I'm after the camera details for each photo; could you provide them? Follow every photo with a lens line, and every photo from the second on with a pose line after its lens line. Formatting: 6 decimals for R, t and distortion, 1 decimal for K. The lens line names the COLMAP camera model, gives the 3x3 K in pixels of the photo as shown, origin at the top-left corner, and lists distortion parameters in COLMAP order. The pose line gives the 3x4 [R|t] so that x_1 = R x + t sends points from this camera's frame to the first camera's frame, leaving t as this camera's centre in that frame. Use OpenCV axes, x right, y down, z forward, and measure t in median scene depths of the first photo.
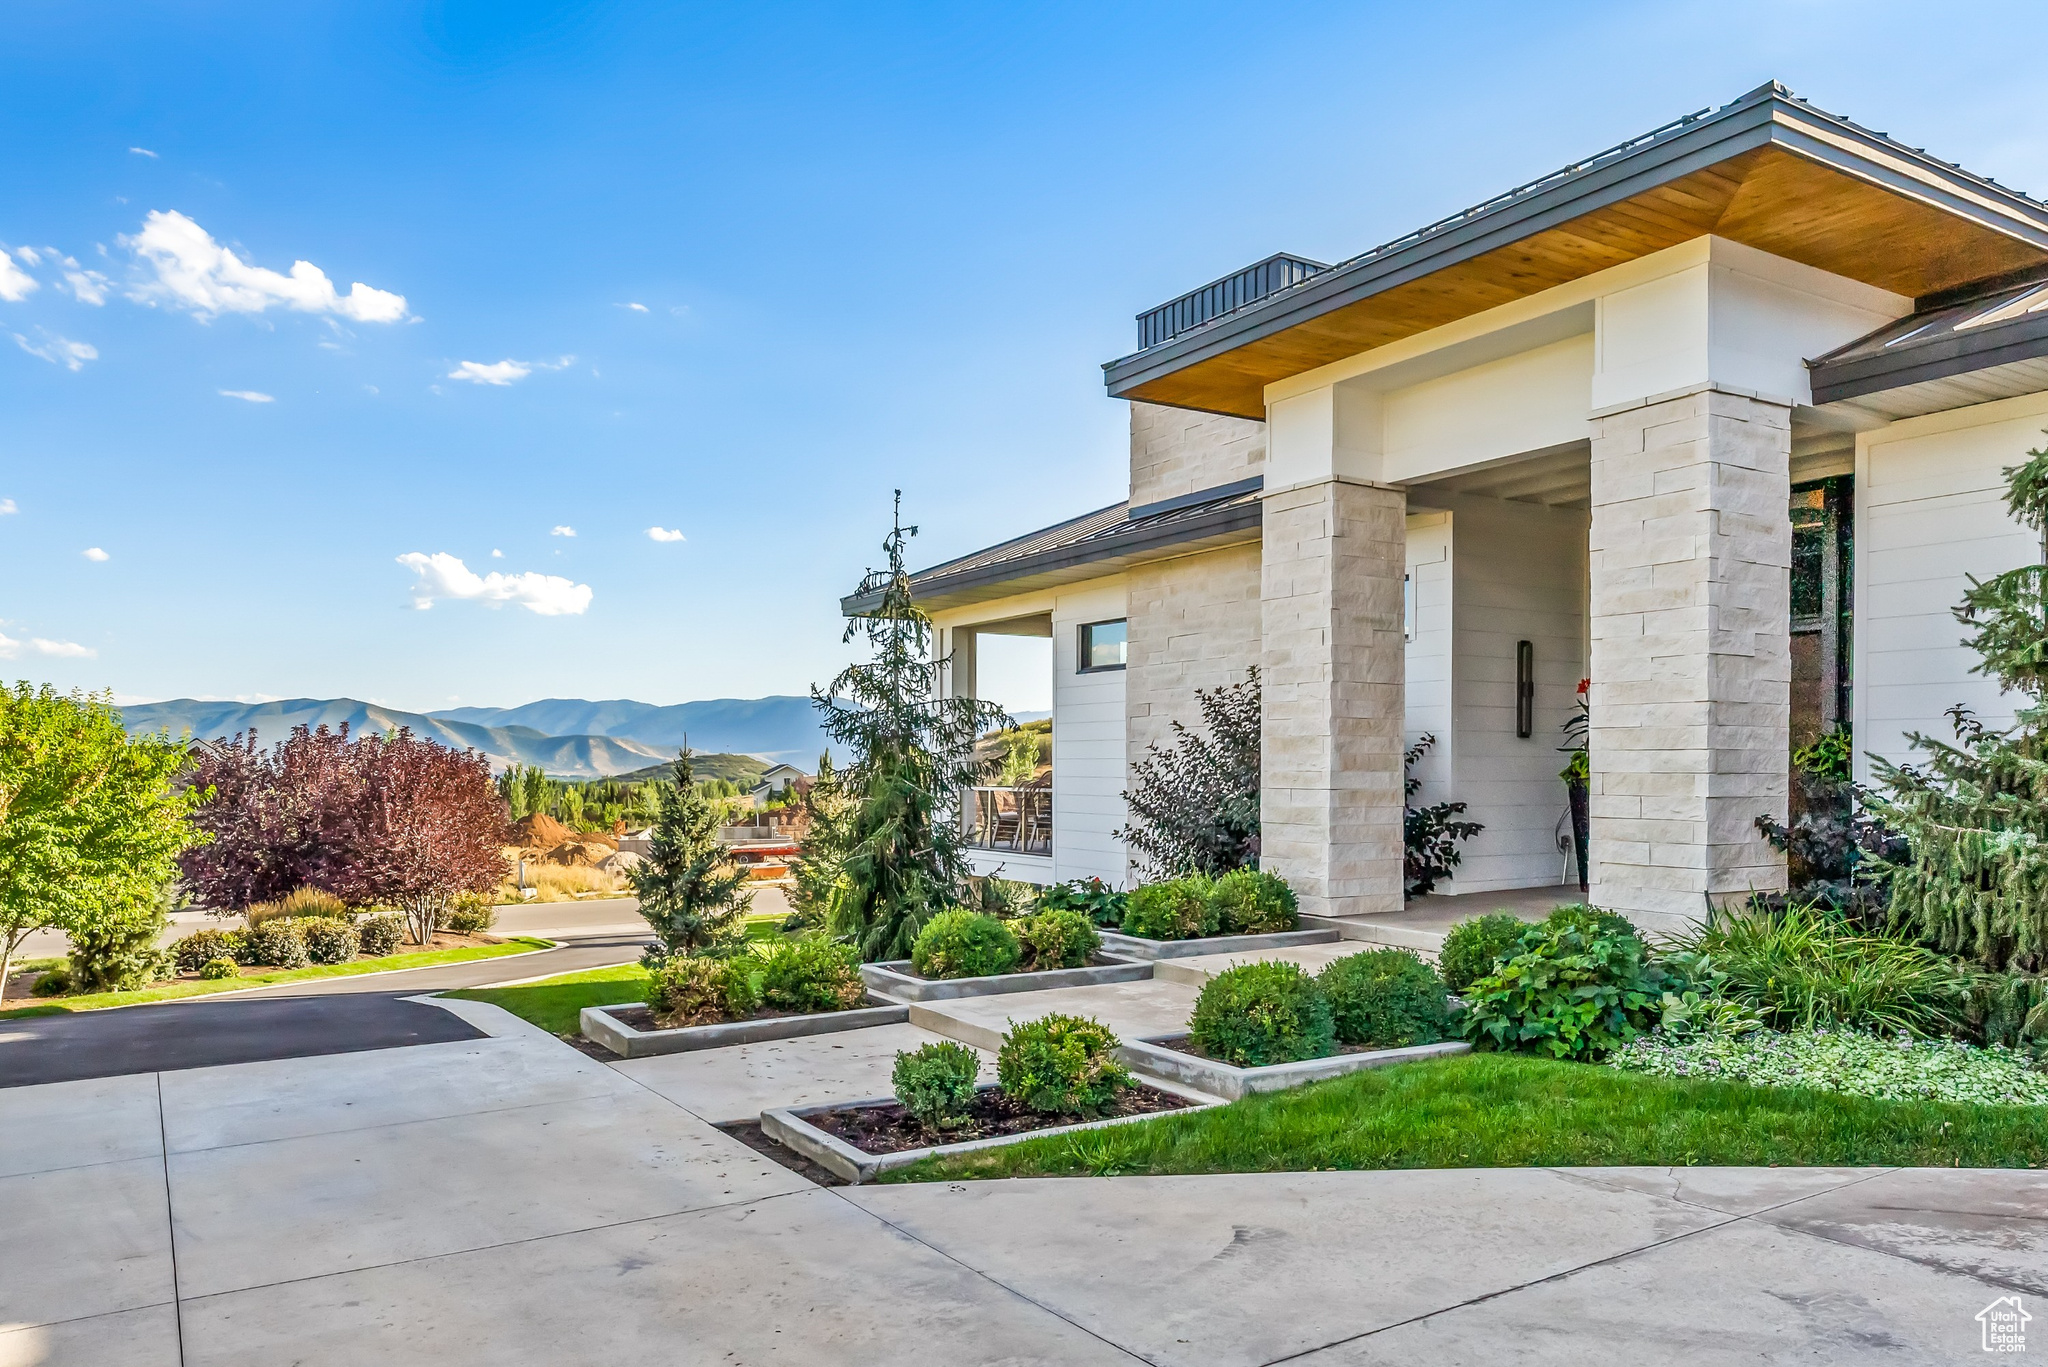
lens RADIAL K [[1430.2, 0, 1022.1], [0, 1430.2, 779.4], [0, 0, 1]] dist [0.002173, -0.000600]
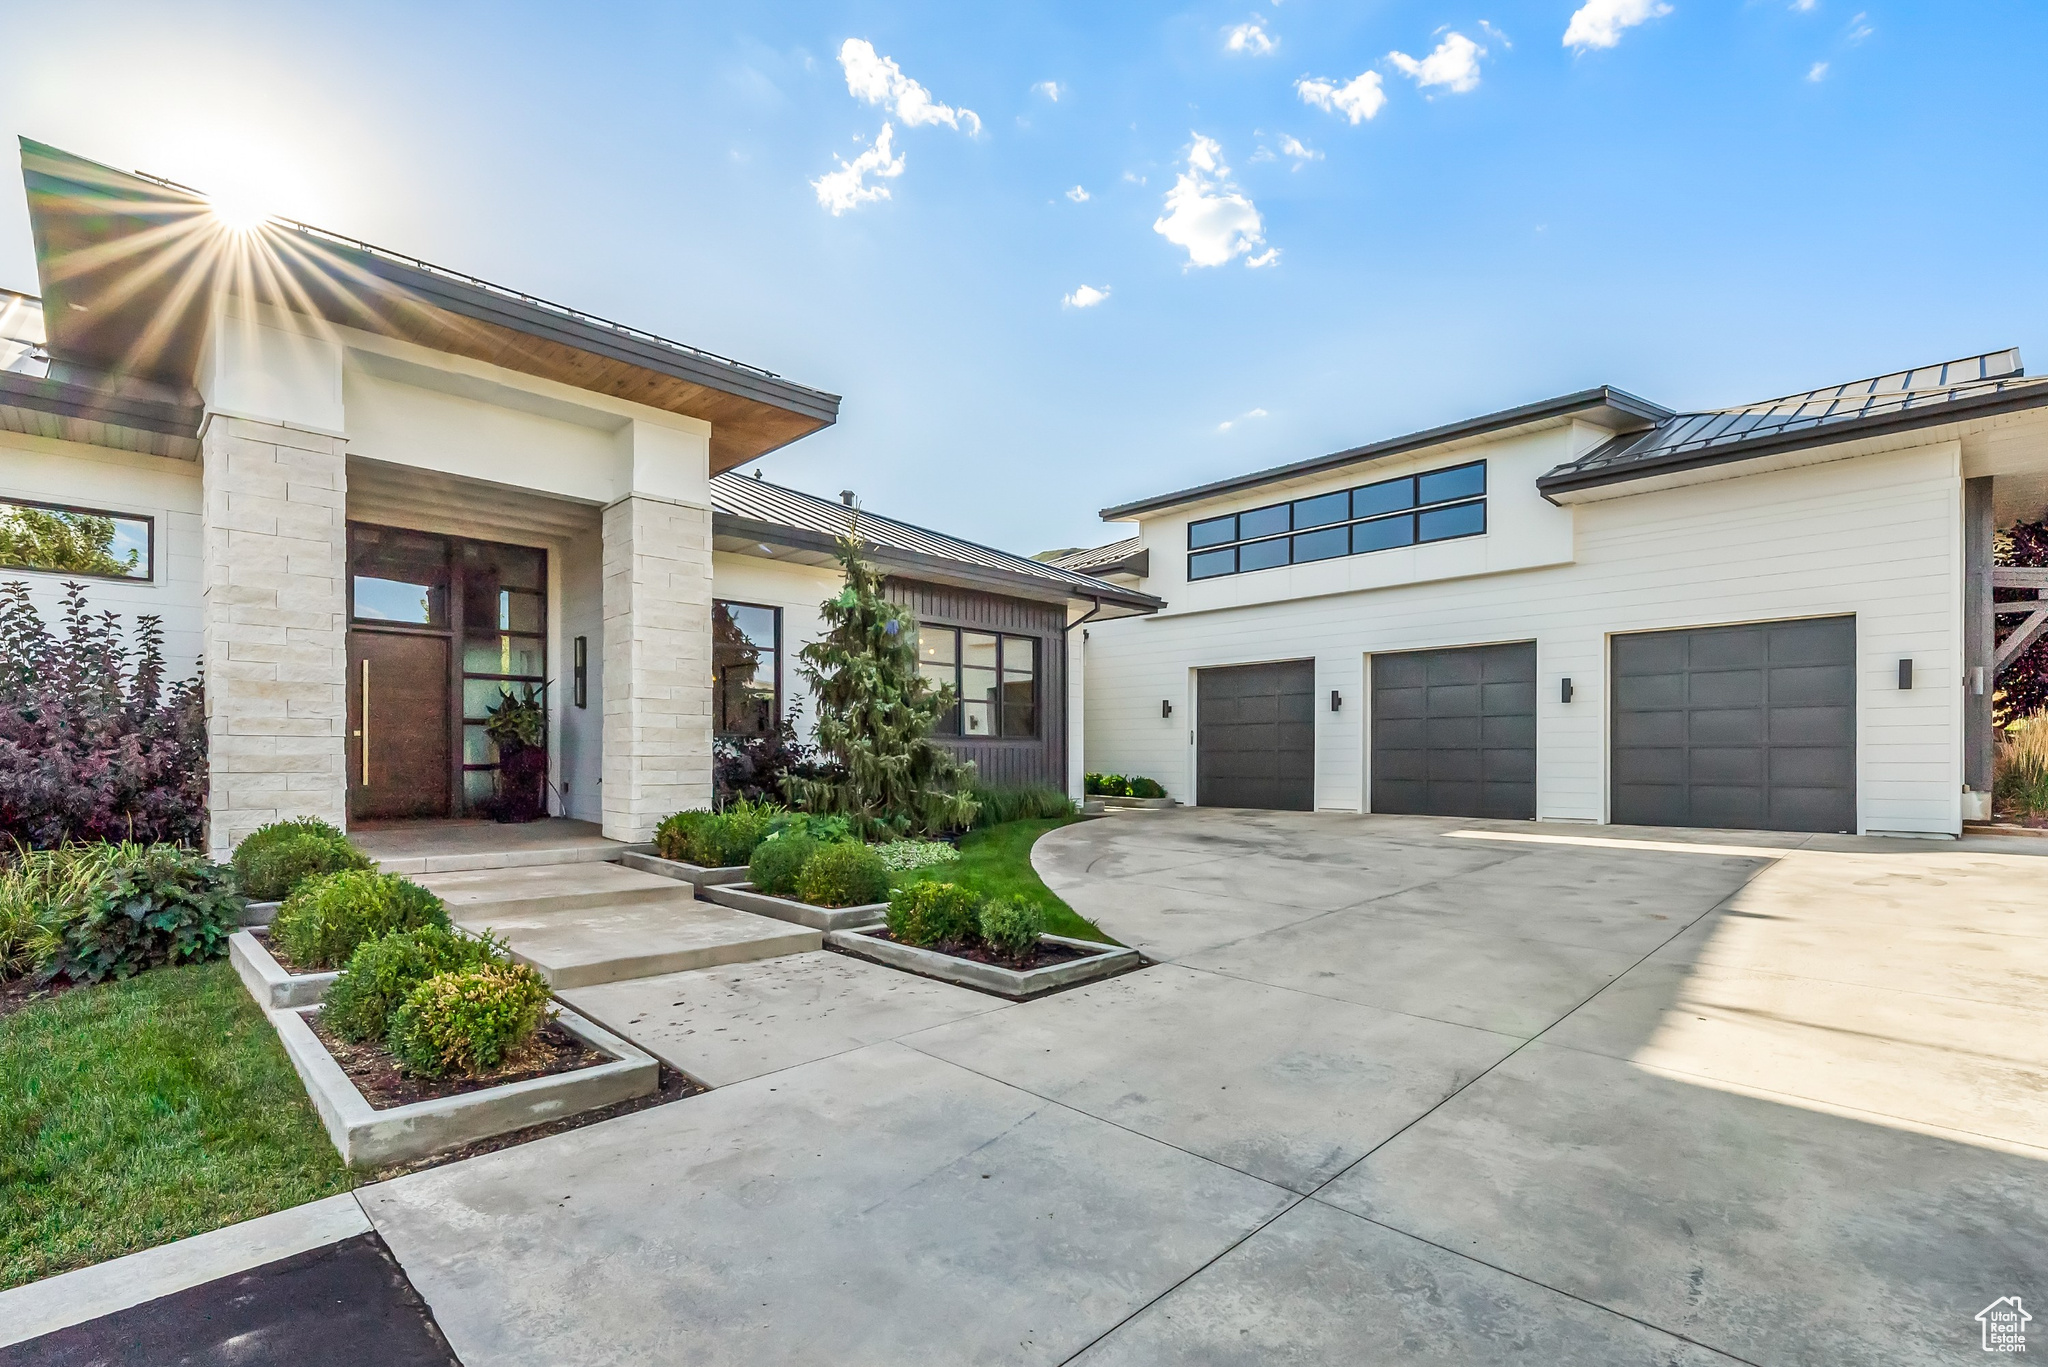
lens RADIAL K [[925.1, 0, 1035.8], [0, 925.1, 756.6], [0, 0, 1]] dist [-0.000354, -0.000210]
pose [[-0.231938, -0.002975, 0.972726, -0.695626], [0.004700, 0.999980, 0.004179, 0.026249], [-0.972719, 0.005541, -0.231920, 0.848086]]
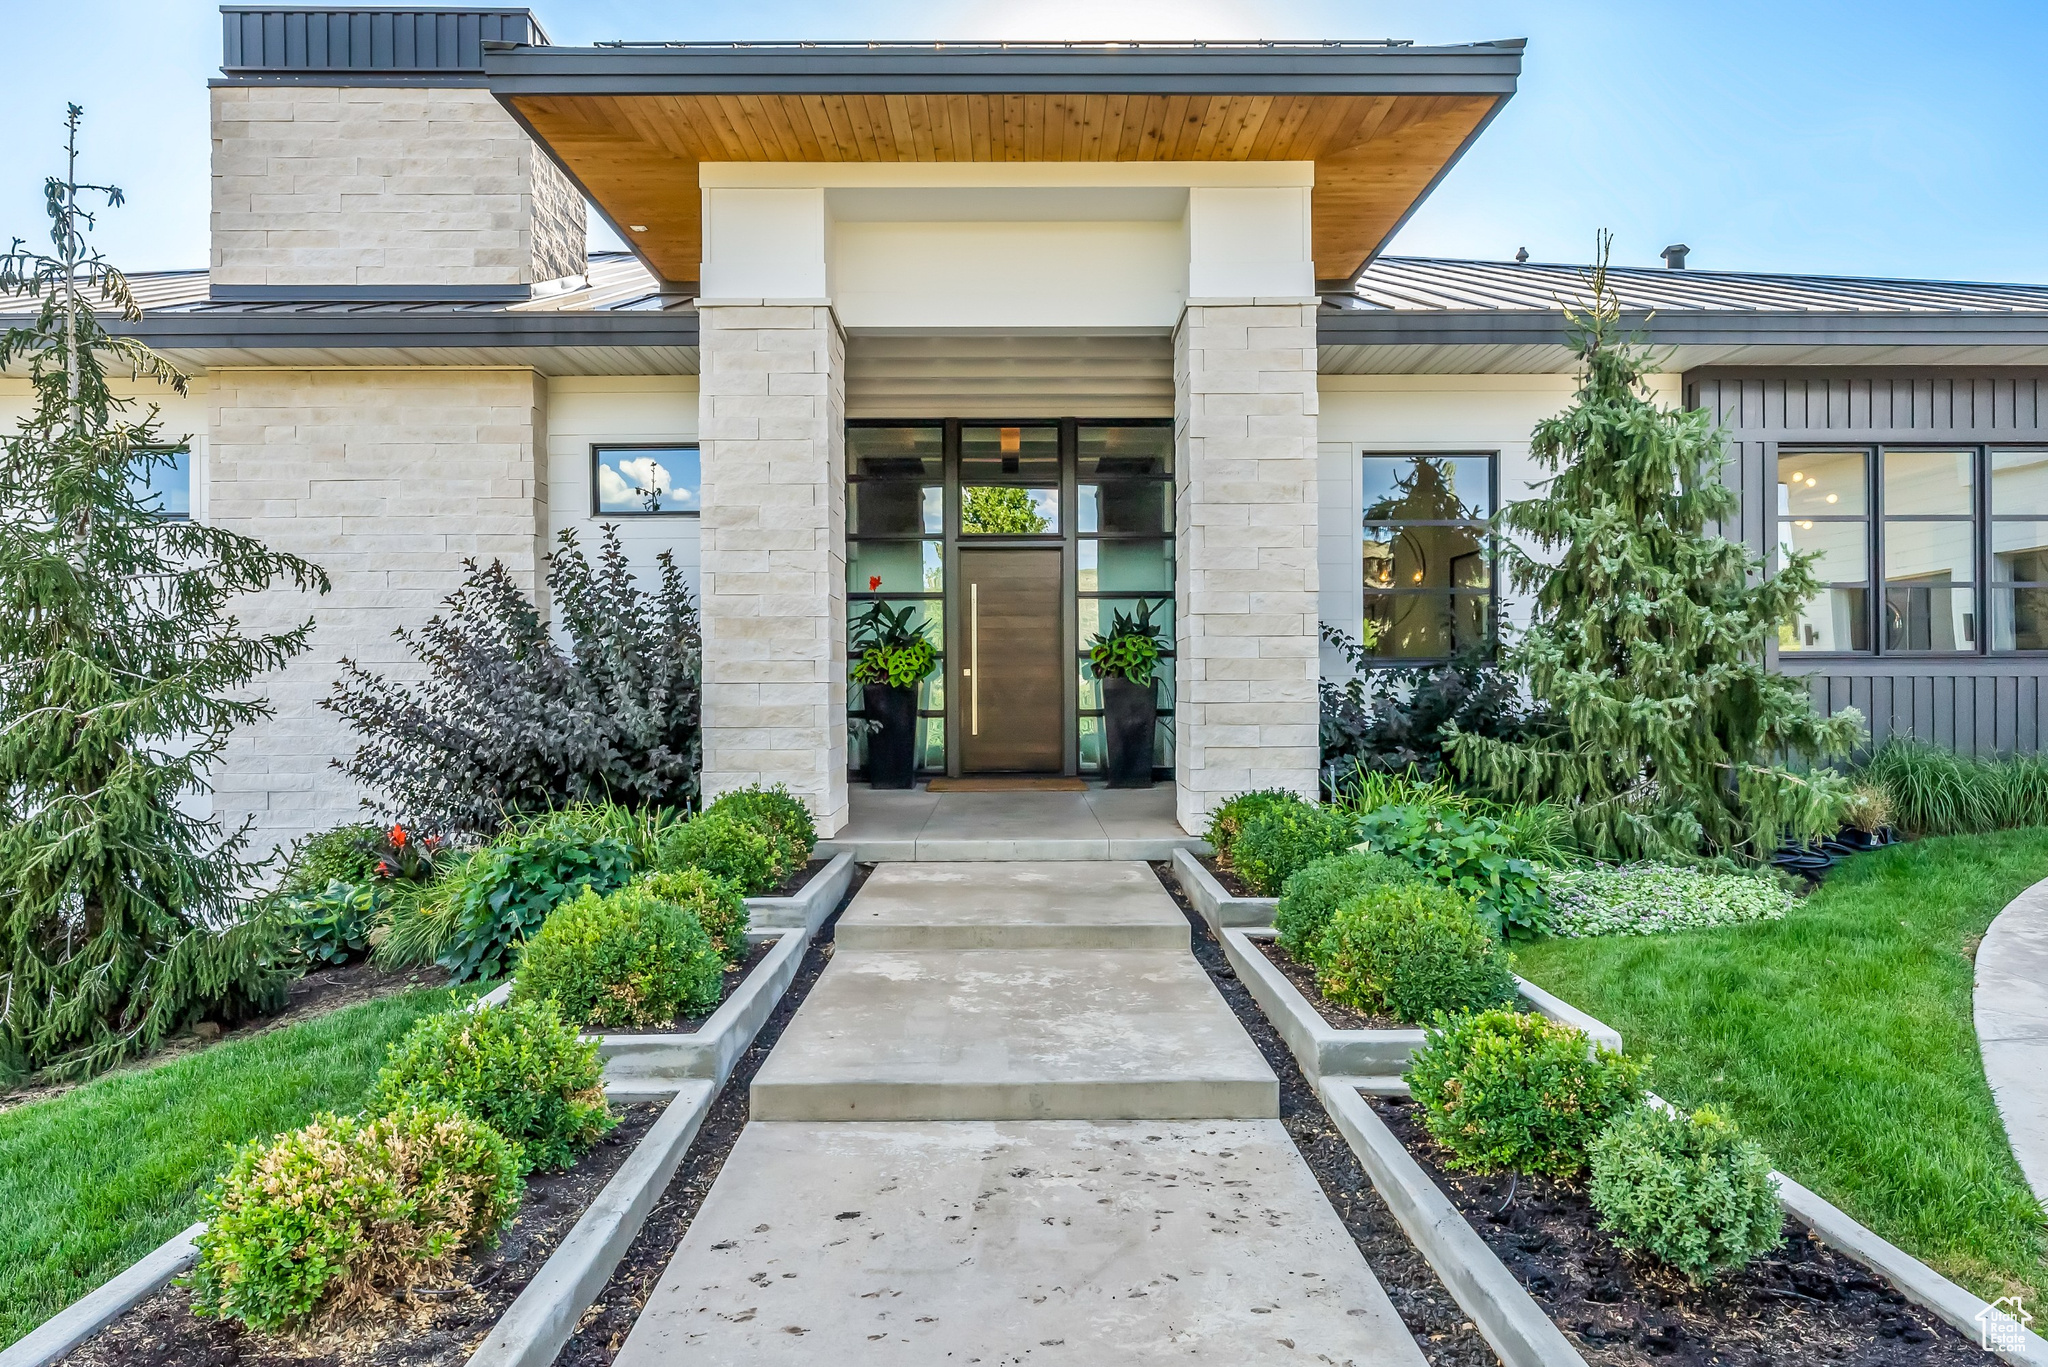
lens RADIAL K [[1203.5, 0, 1035.3], [0, 1203.5, 691.5], [0, 0, 1]] dist [0.002995, -0.001419]
pose [[0.512064, -0.009561, 0.858894, -0.402190], [0.014601, 0.999890, 0.002426, 0.015509], [-0.858823, 0.011298, 0.512147, 0.693321]]
